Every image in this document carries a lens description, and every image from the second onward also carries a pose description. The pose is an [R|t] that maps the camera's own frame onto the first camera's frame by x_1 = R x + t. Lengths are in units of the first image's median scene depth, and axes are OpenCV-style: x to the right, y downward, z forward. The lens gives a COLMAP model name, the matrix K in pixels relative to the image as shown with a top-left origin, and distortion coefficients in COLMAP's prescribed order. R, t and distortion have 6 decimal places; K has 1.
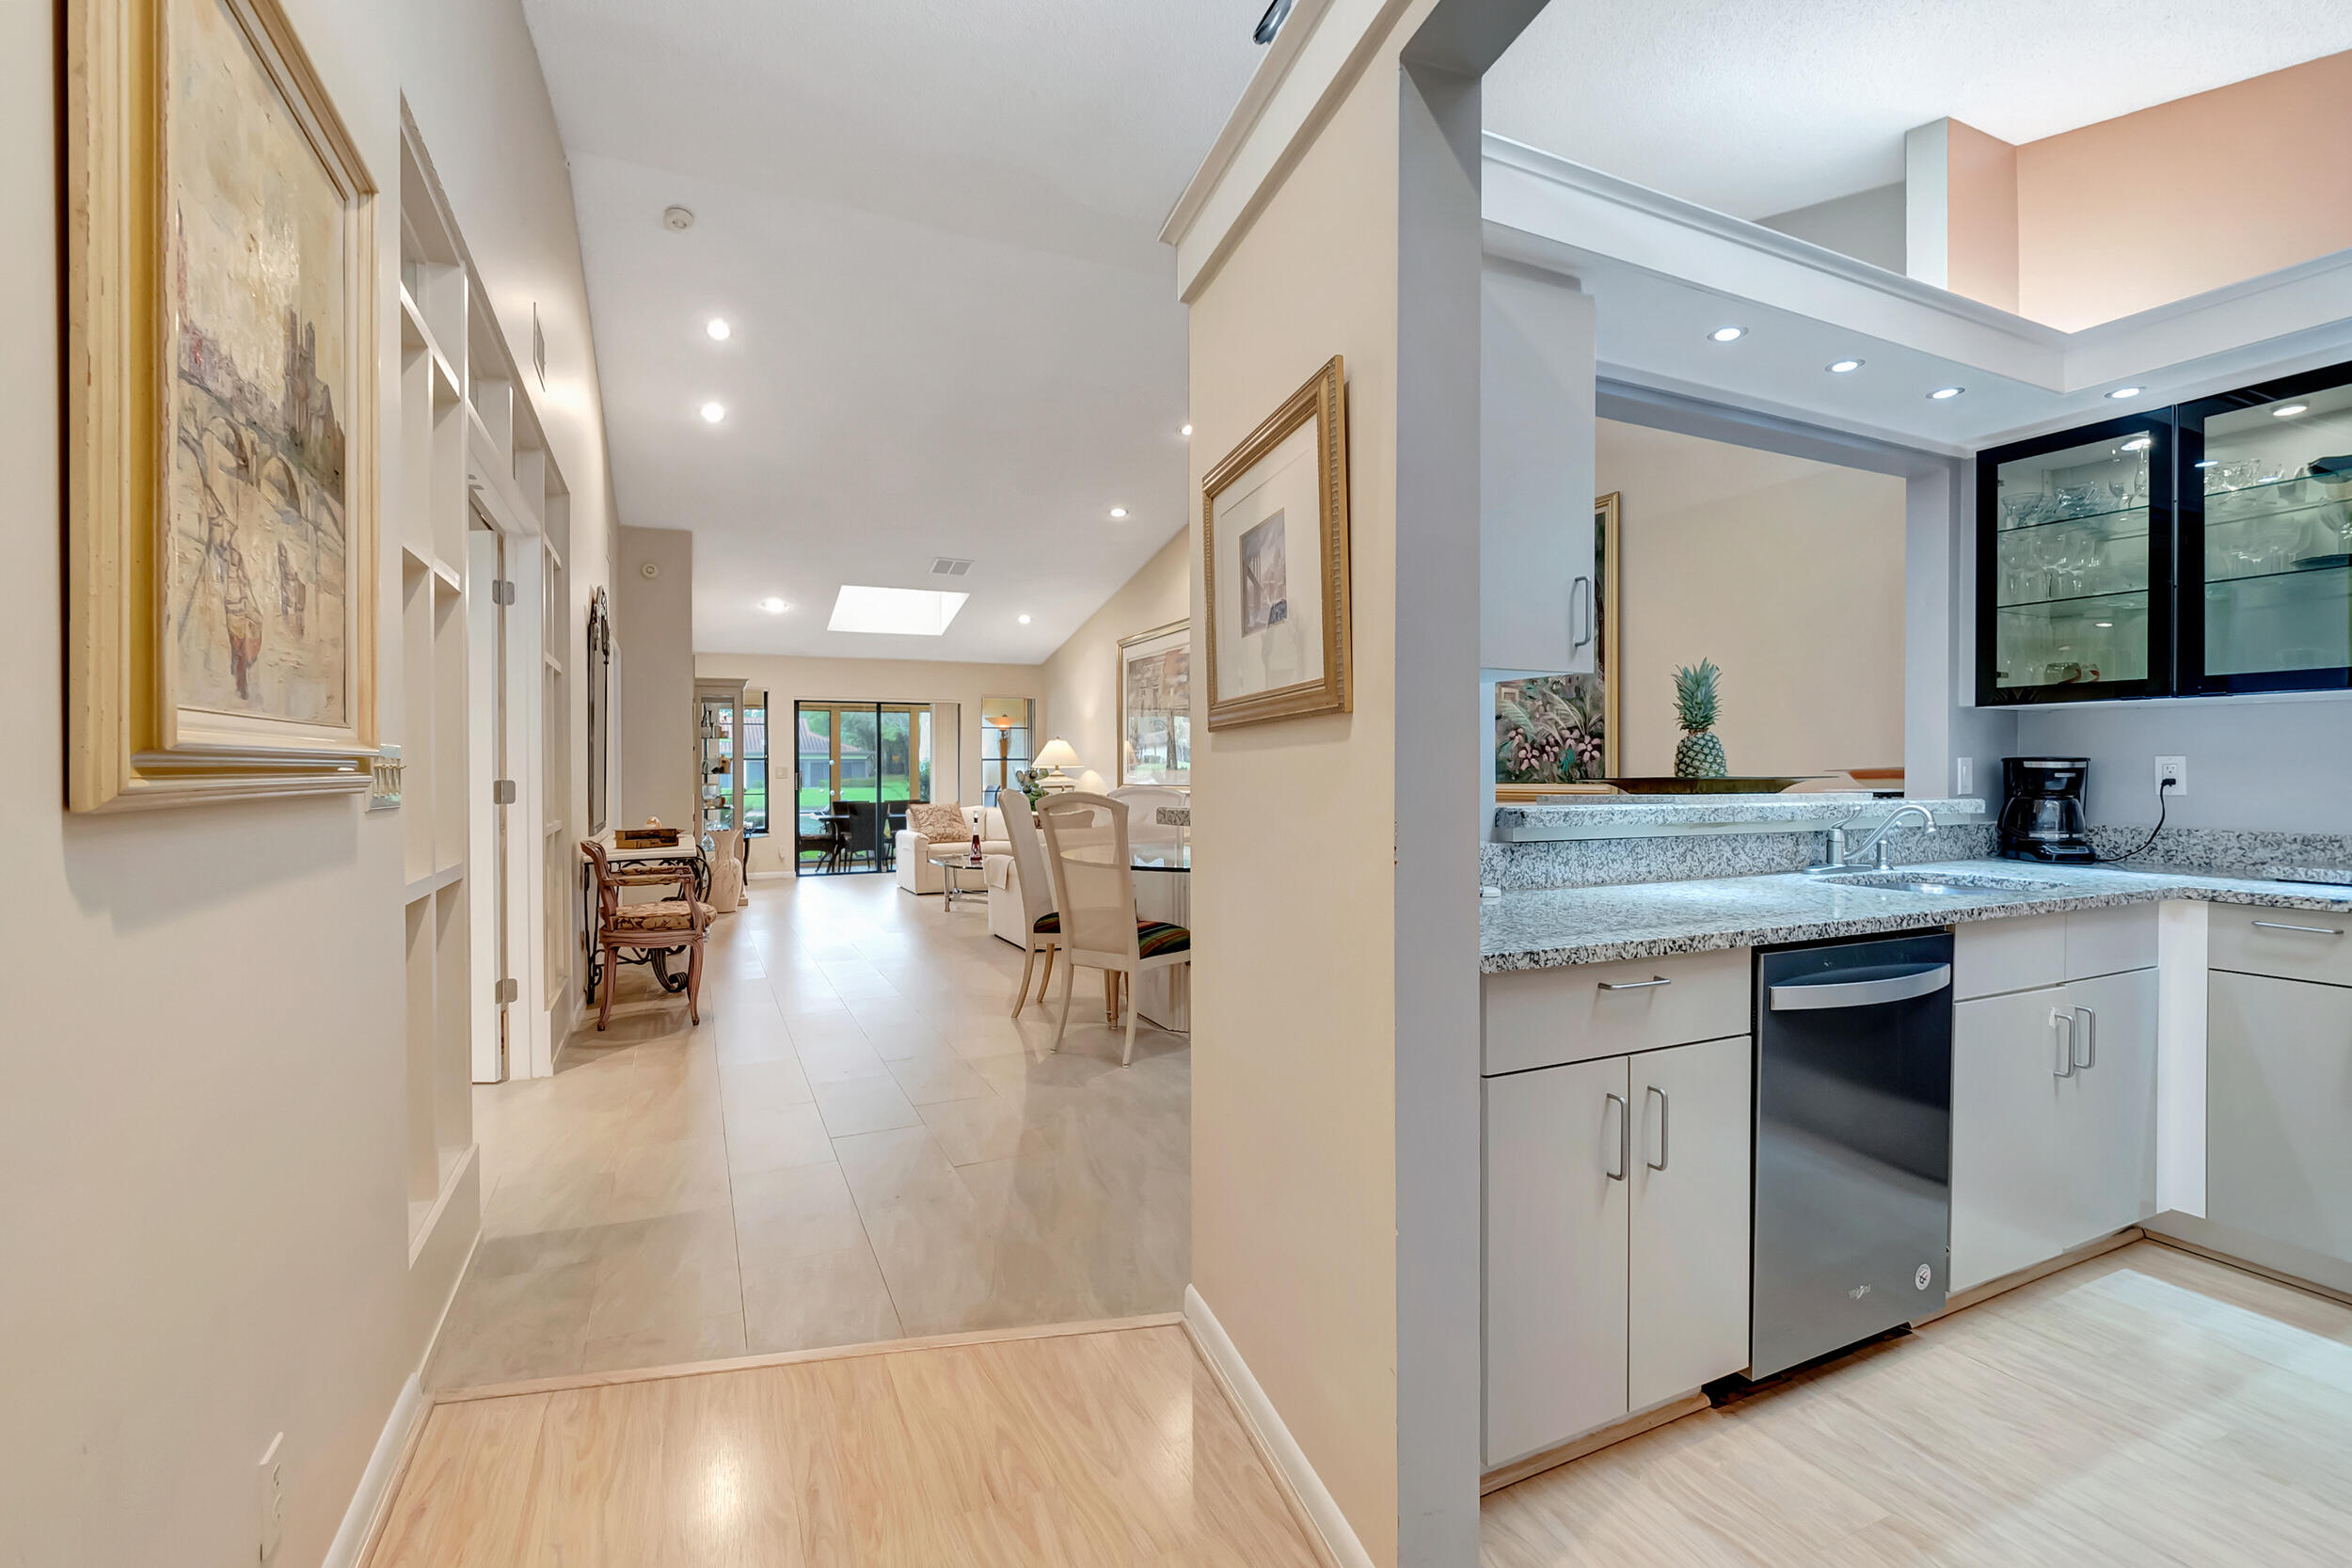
lens RADIAL K [[1028.9, 0, 1159.7], [0, 1028.9, 772.4], [0, 0, 1]] dist [-0.005162, -0.000190]
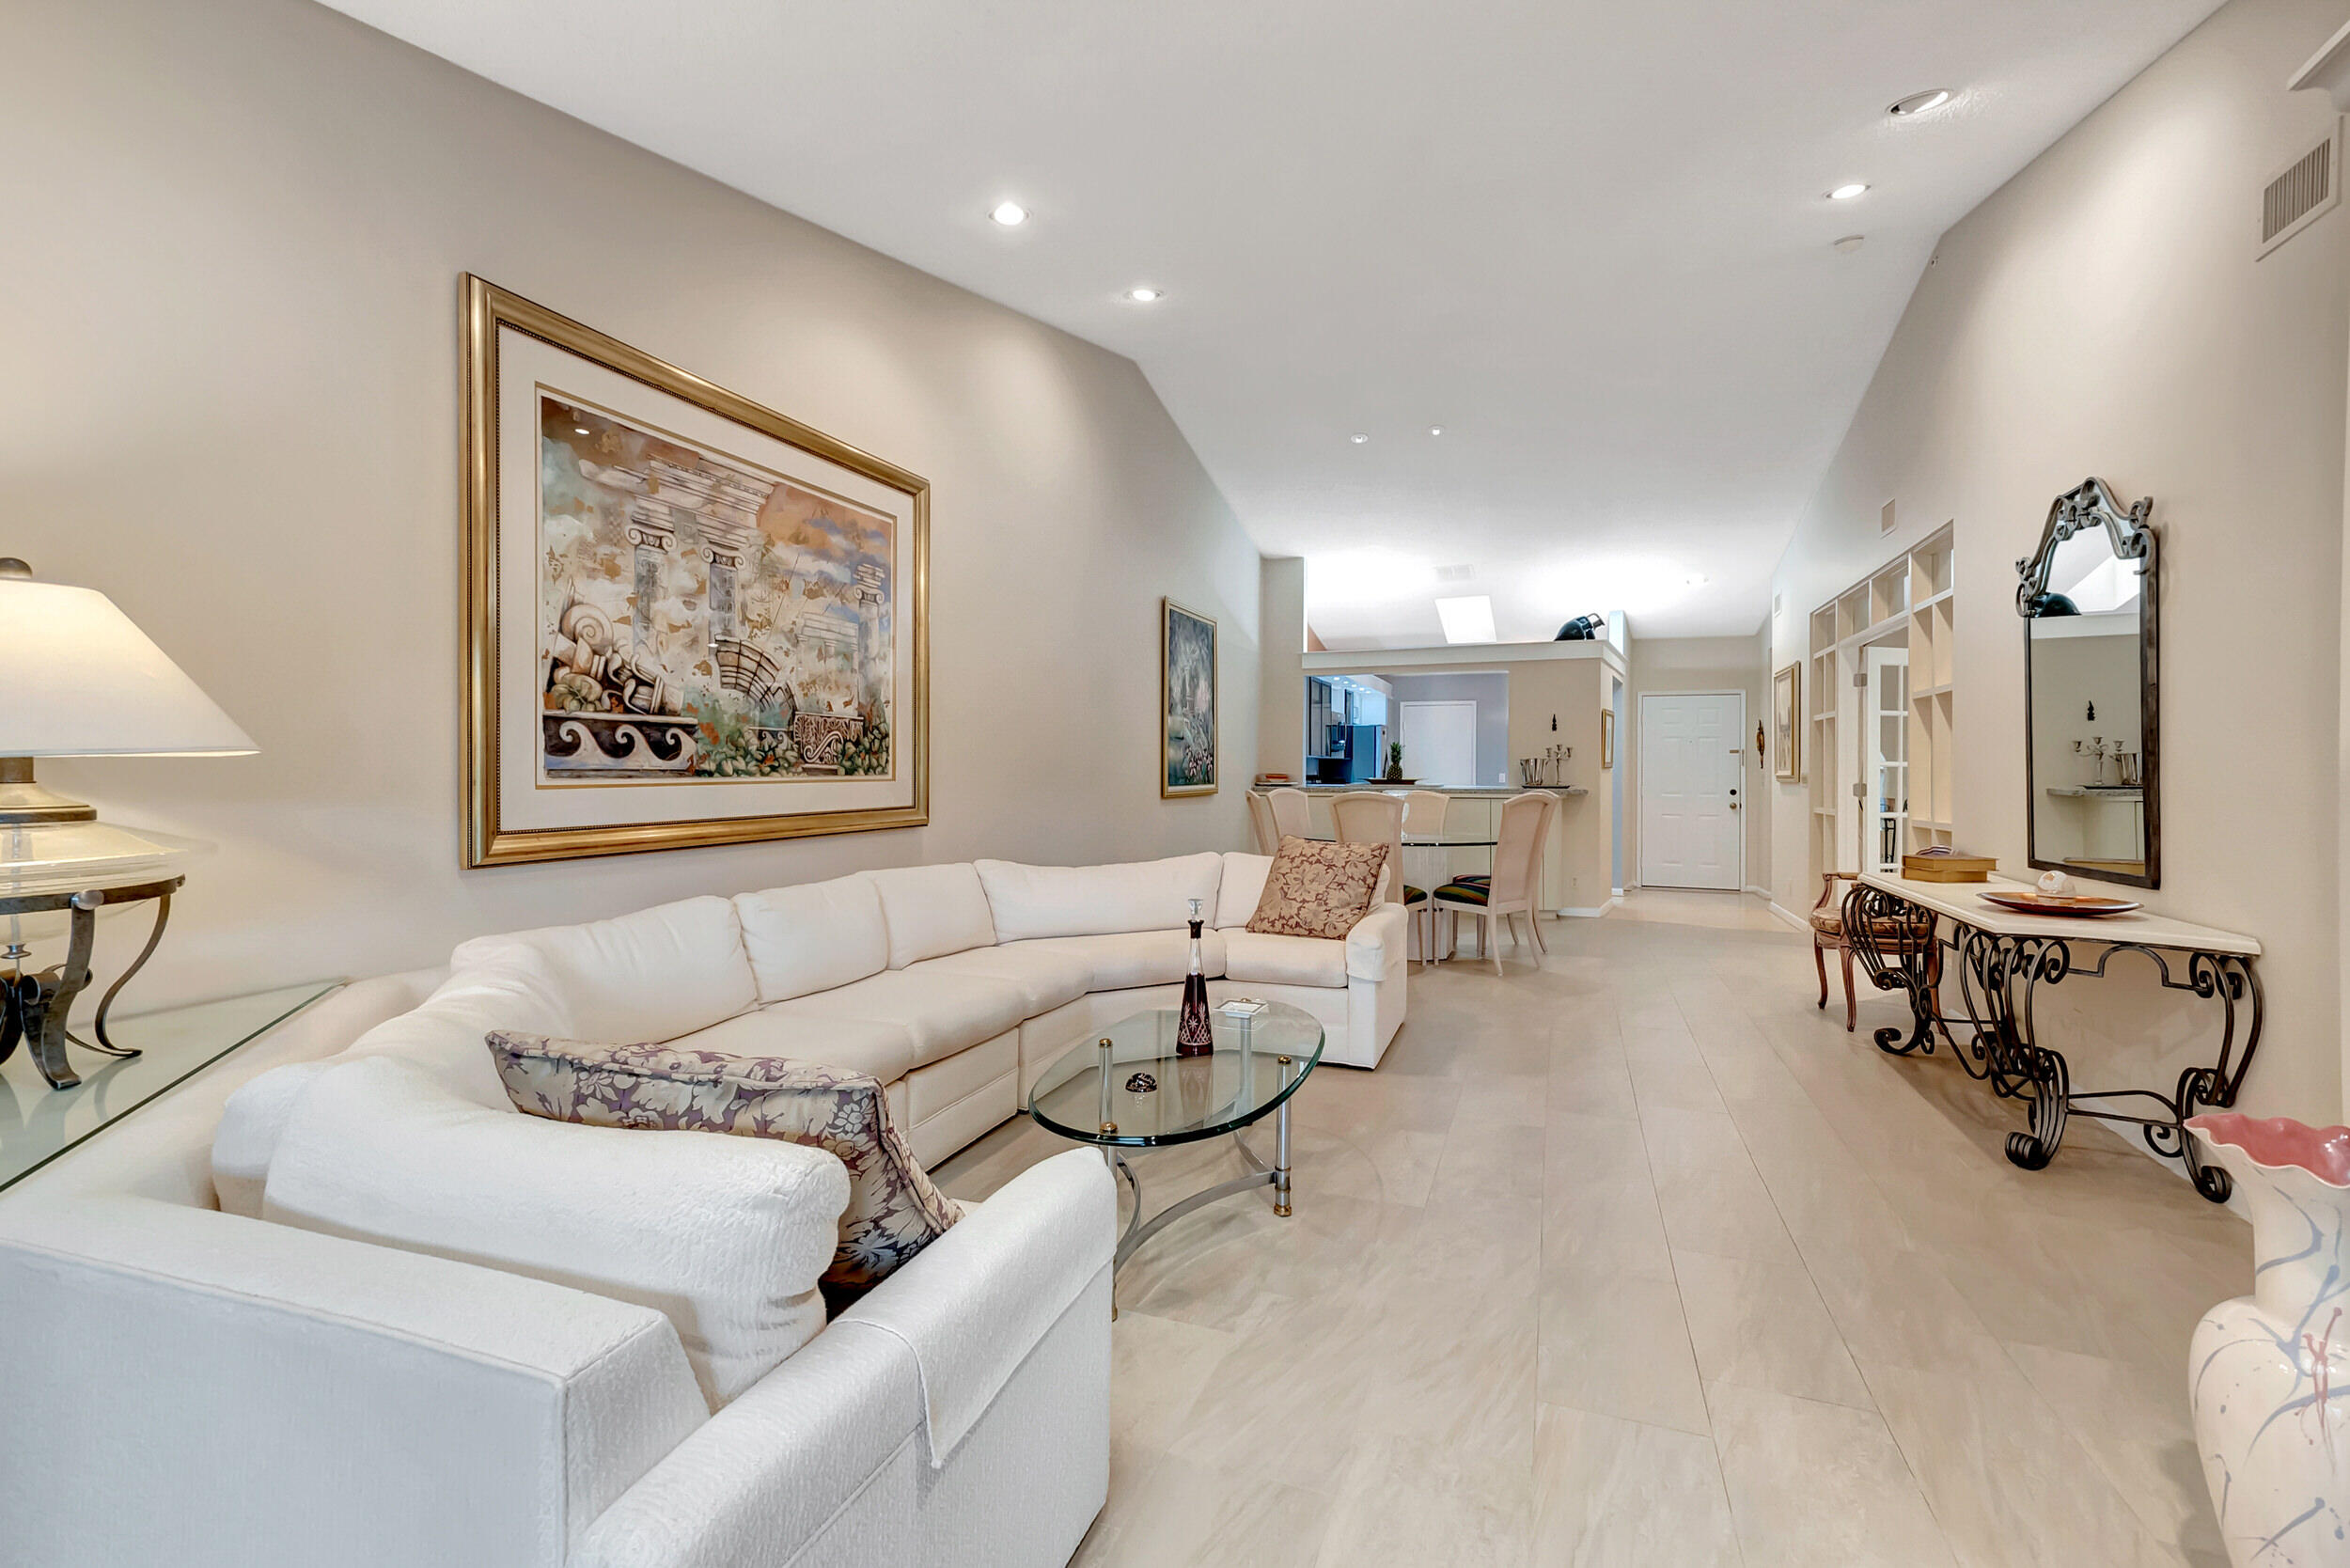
lens RADIAL K [[1003.9, 0, 1176.9], [0, 1003.9, 771.9], [0, 0, 1]] dist [0.019510, 0.000536]
pose [[-0.702900, -0.001432, 0.711287, -1.135782], [-0.000772, 0.999999, 0.001250, -0.015132], [-0.711288, 0.000329, -0.702901, 3.474497]]
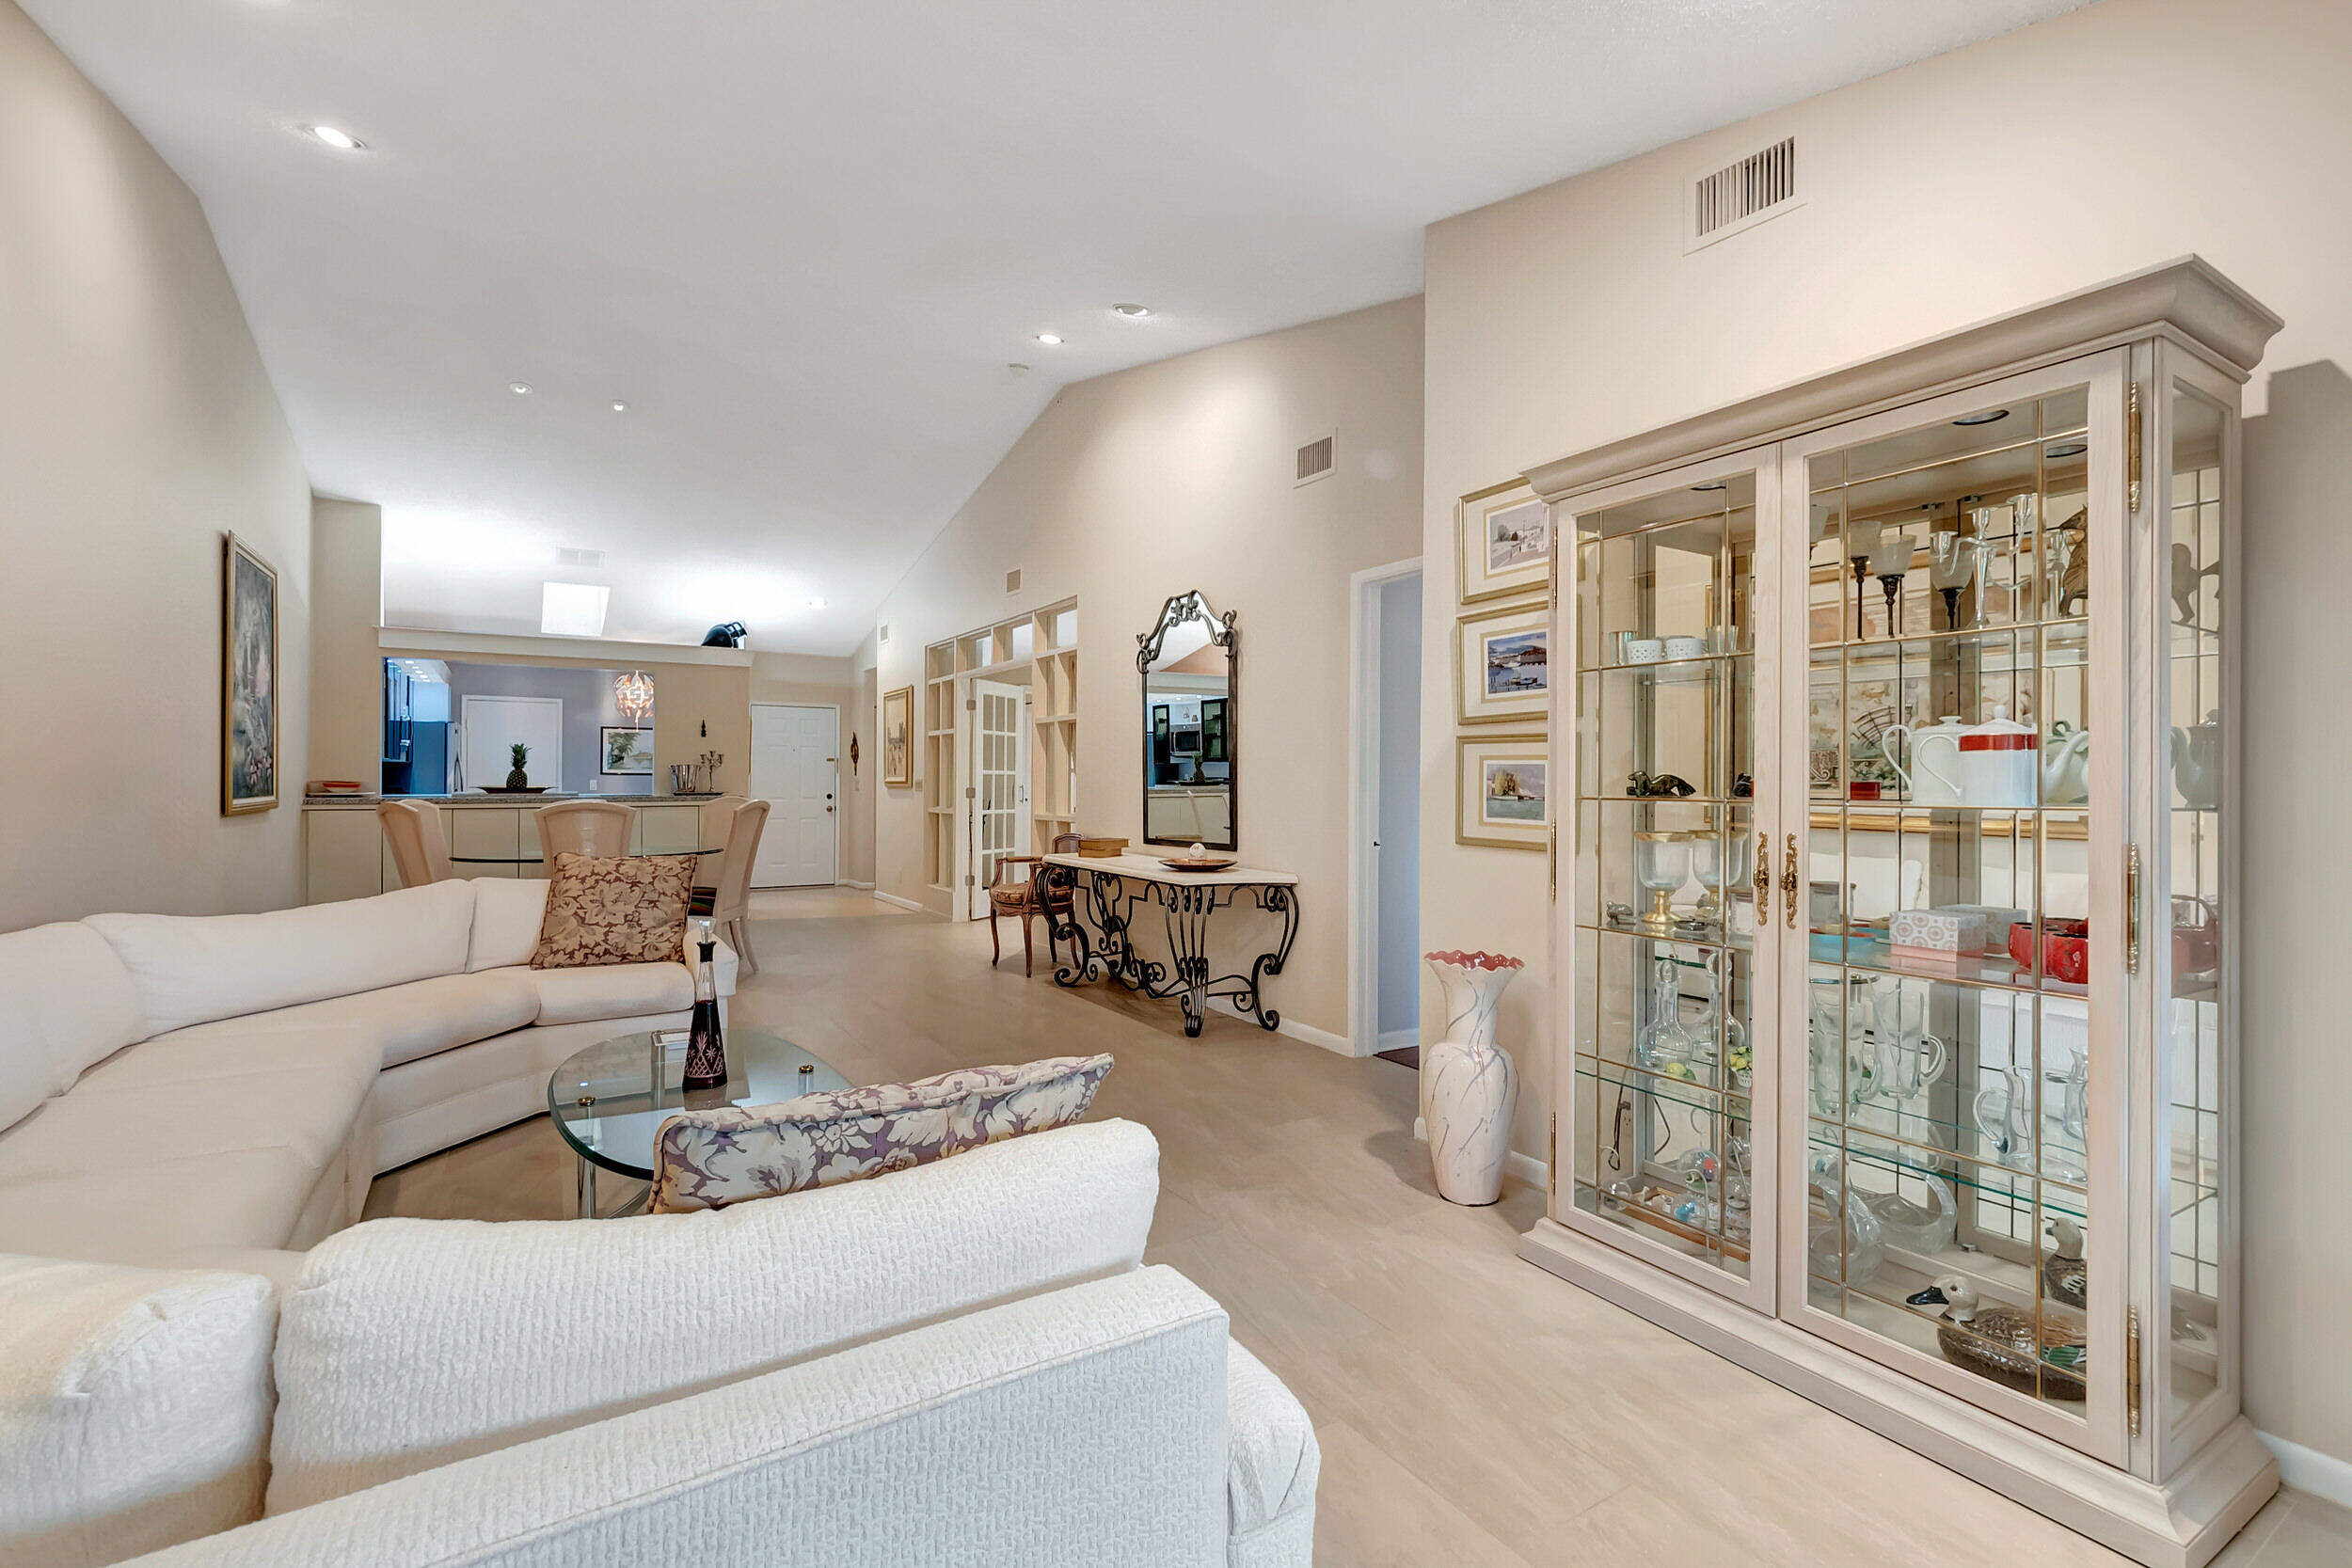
lens RADIAL K [[1020.2, 0, 1154.8], [0, 1020.2, 777.5], [0, 0, 1]] dist [0.016364, 0.000025]
pose [[-0.994707, -0.001339, -0.102743, -0.779427], [-0.001347, 0.999999, 0.000009, -0.016800], [0.102743, 0.000147, -0.994708, 3.711823]]
